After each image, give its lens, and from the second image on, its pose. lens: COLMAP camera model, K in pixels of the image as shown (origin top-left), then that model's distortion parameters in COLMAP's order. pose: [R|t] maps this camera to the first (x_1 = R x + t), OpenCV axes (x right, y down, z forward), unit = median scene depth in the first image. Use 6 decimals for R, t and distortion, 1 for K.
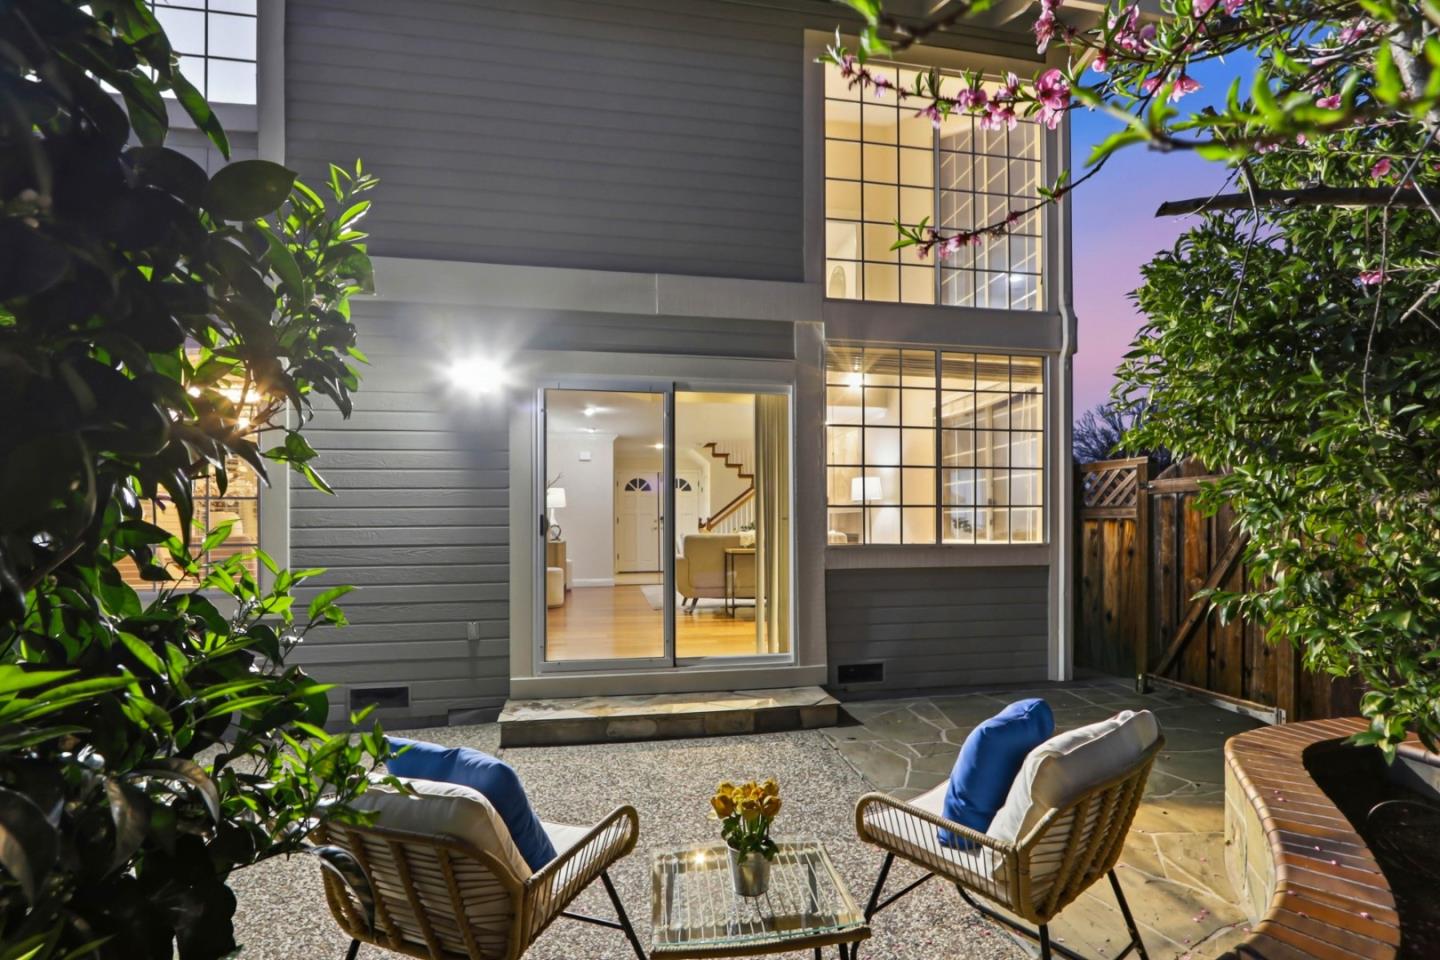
lens RADIAL K [[690.1, 0, 720.9], [0, 690.1, 466.6], [0, 0, 1]] dist [-0.002376, -0.000985]
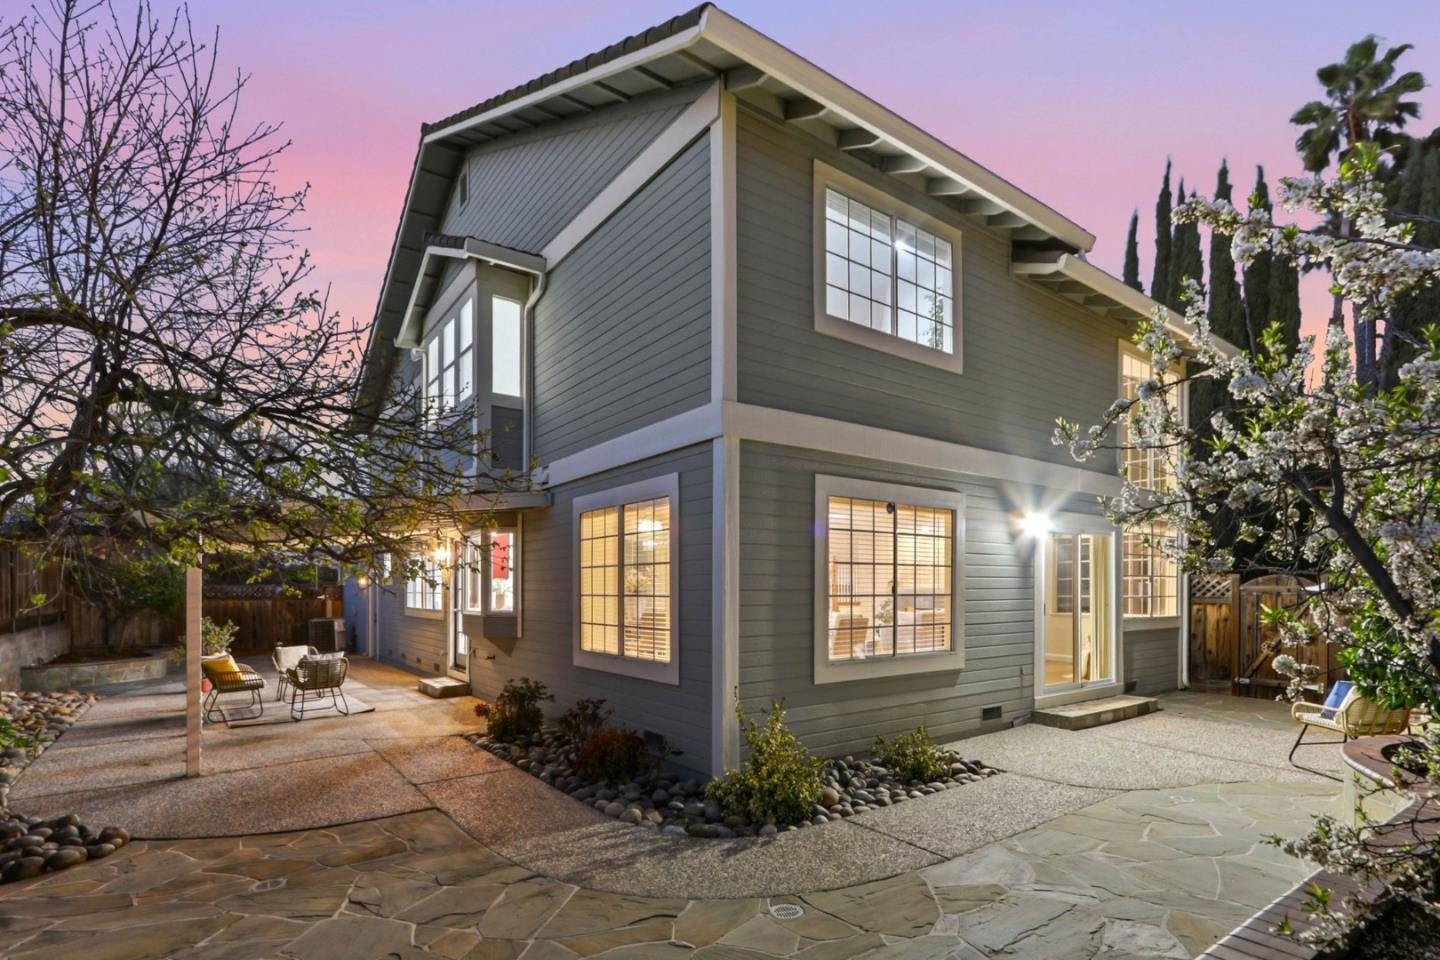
lens RADIAL K [[690.1, 0, 720.9], [0, 690.1, 466.6], [0, 0, 1]] dist [-0.002376, -0.000985]
pose [[0.905320, 0.078853, 0.417347, -1.704484], [-0.034506, 0.993022, -0.112768, -0.049676], [-0.423326, 0.087691, 0.901723, -0.283281]]
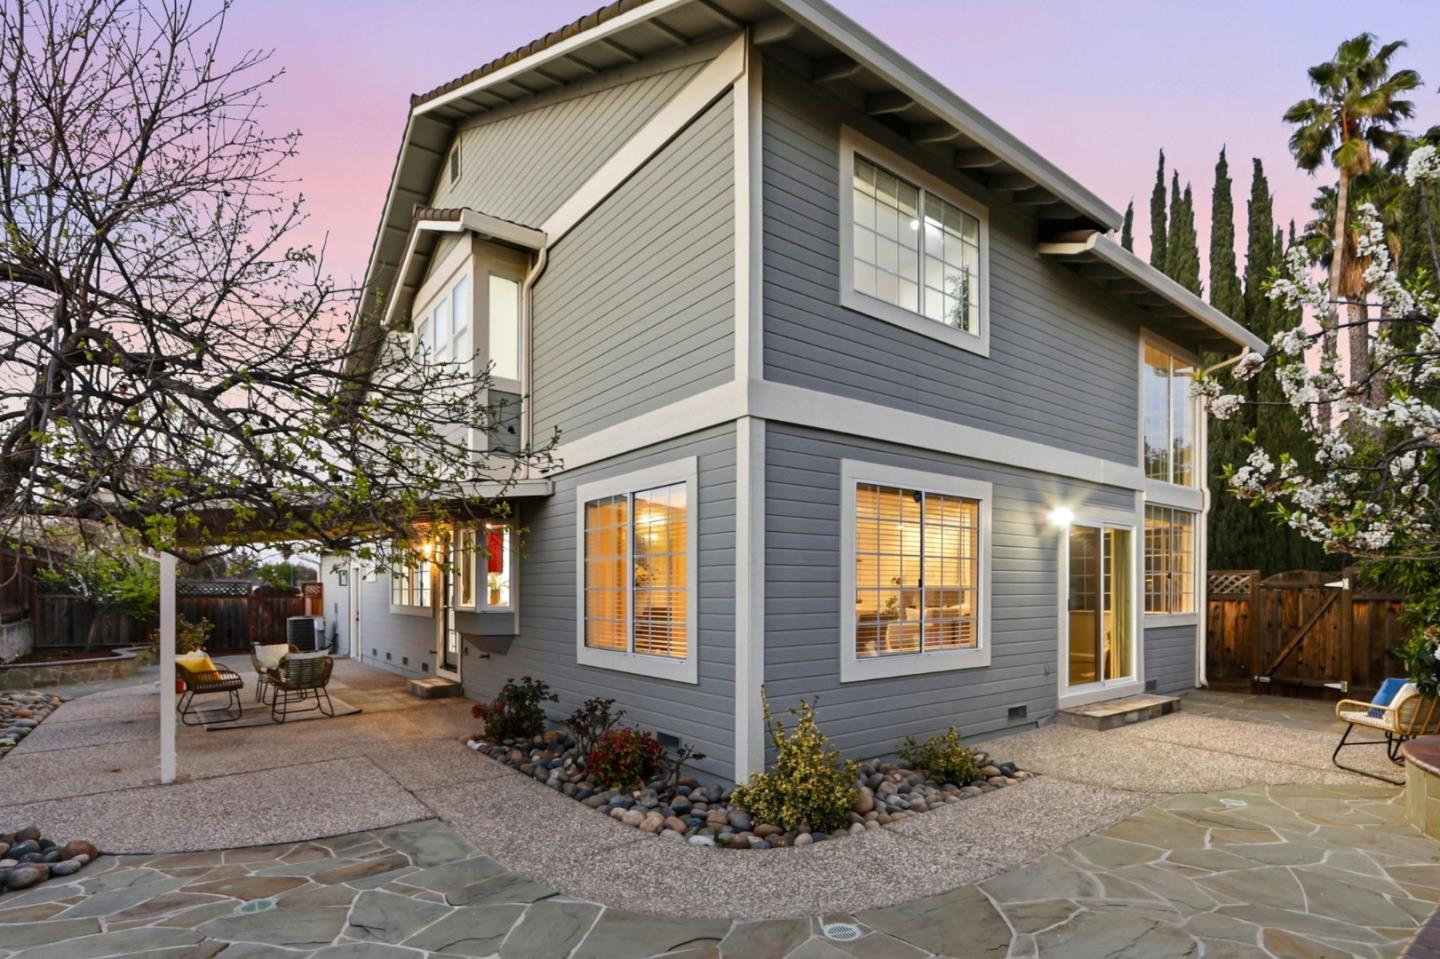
lens RADIAL K [[696.7, 0, 718.0], [0, 696.7, 469.5], [0, 0, 1]] dist [-0.002208, -0.000264]
pose [[0.896017, 0.080600, 0.436642, -1.732128], [-0.036559, 0.993439, -0.108359, -0.028335], [-0.442511, 0.081129, 0.893086, -0.186443]]
